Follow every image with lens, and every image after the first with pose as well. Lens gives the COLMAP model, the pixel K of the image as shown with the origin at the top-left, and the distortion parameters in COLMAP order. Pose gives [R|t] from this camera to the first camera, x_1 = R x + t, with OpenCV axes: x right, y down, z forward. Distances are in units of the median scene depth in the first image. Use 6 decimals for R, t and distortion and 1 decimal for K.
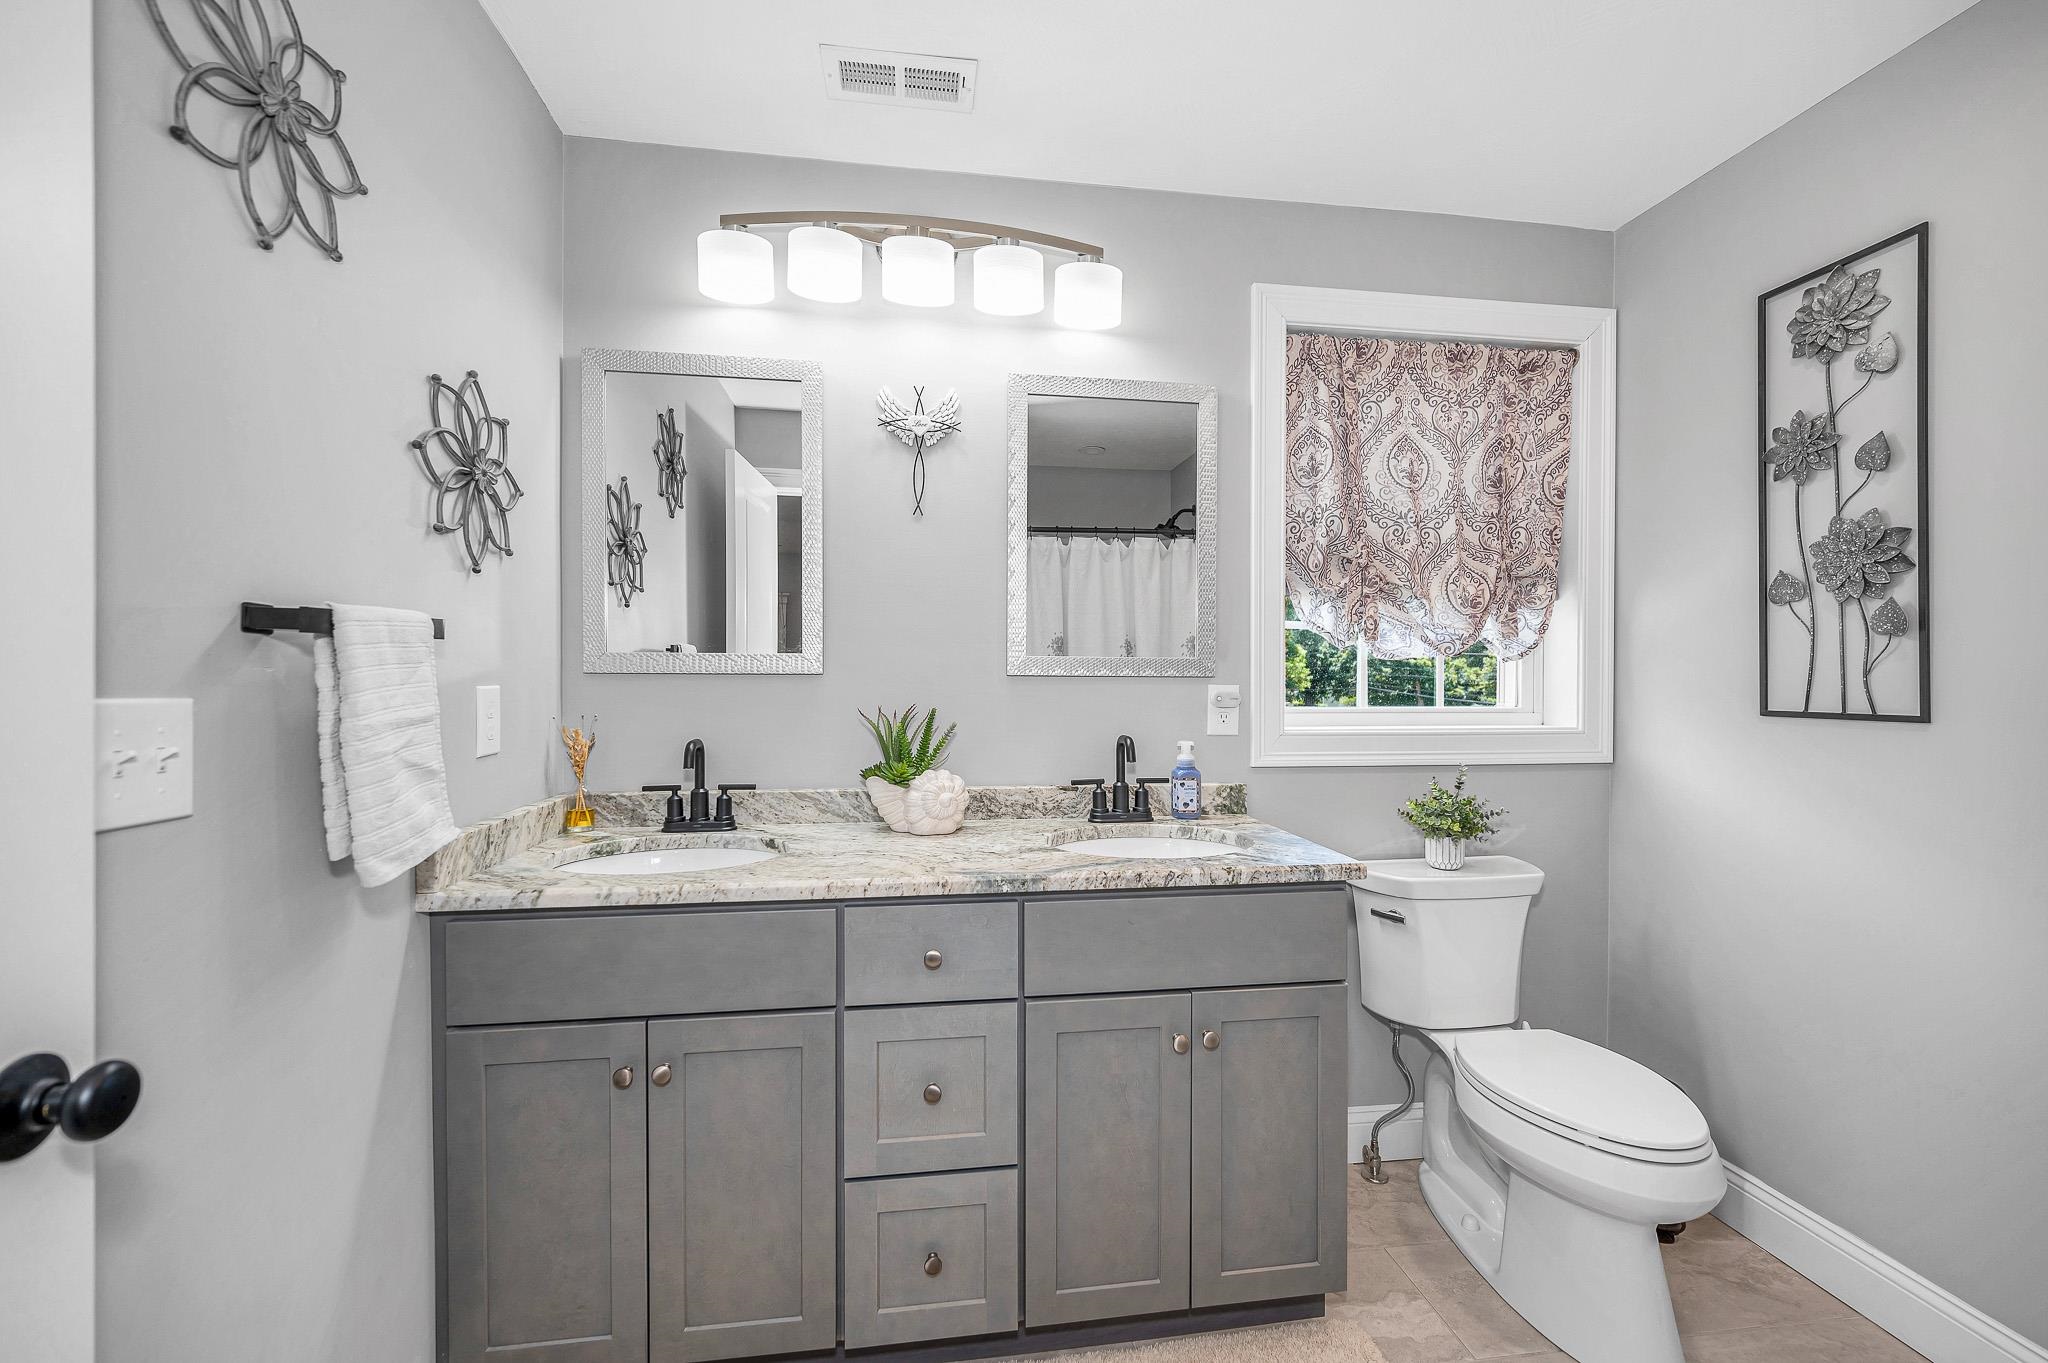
lens RADIAL K [[837.0, 0, 1028.9], [0, 837.0, 675.6], [0, 0, 1]] dist [-0.001329, -0.000322]
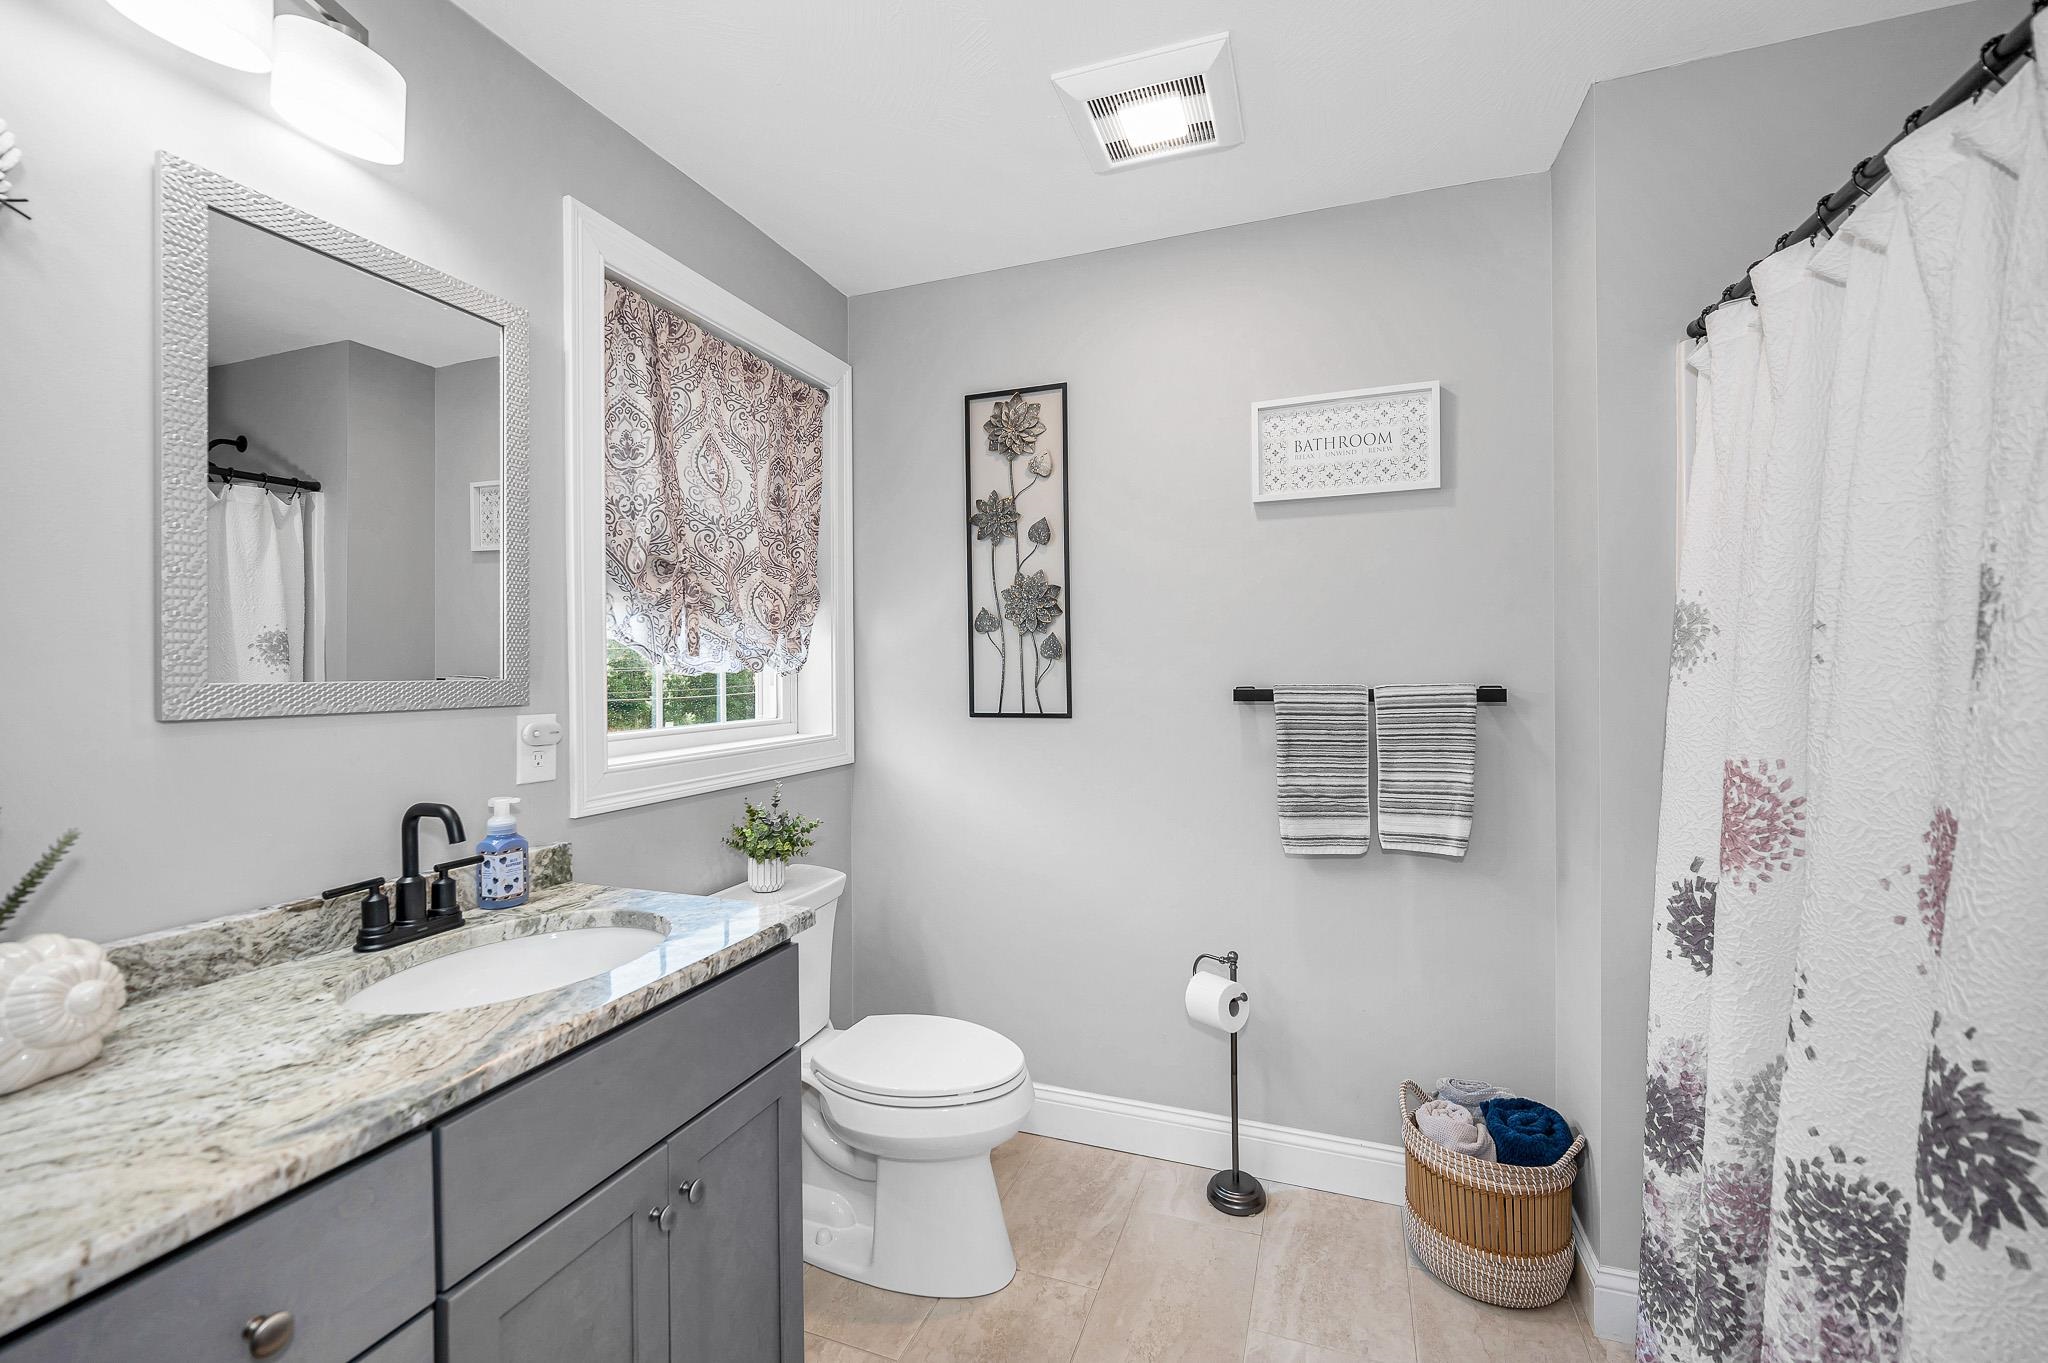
lens RADIAL K [[852.0, 0, 1023.5], [0, 852.0, 664.4], [0, 0, 1]] dist [0.000124, -0.000109]
pose [[0.479939, -0.004028, 0.877292, -0.228774], [0.008764, 0.999962, -0.000204, -0.030264], [-0.877258, 0.007787, 0.479956, 0.258434]]
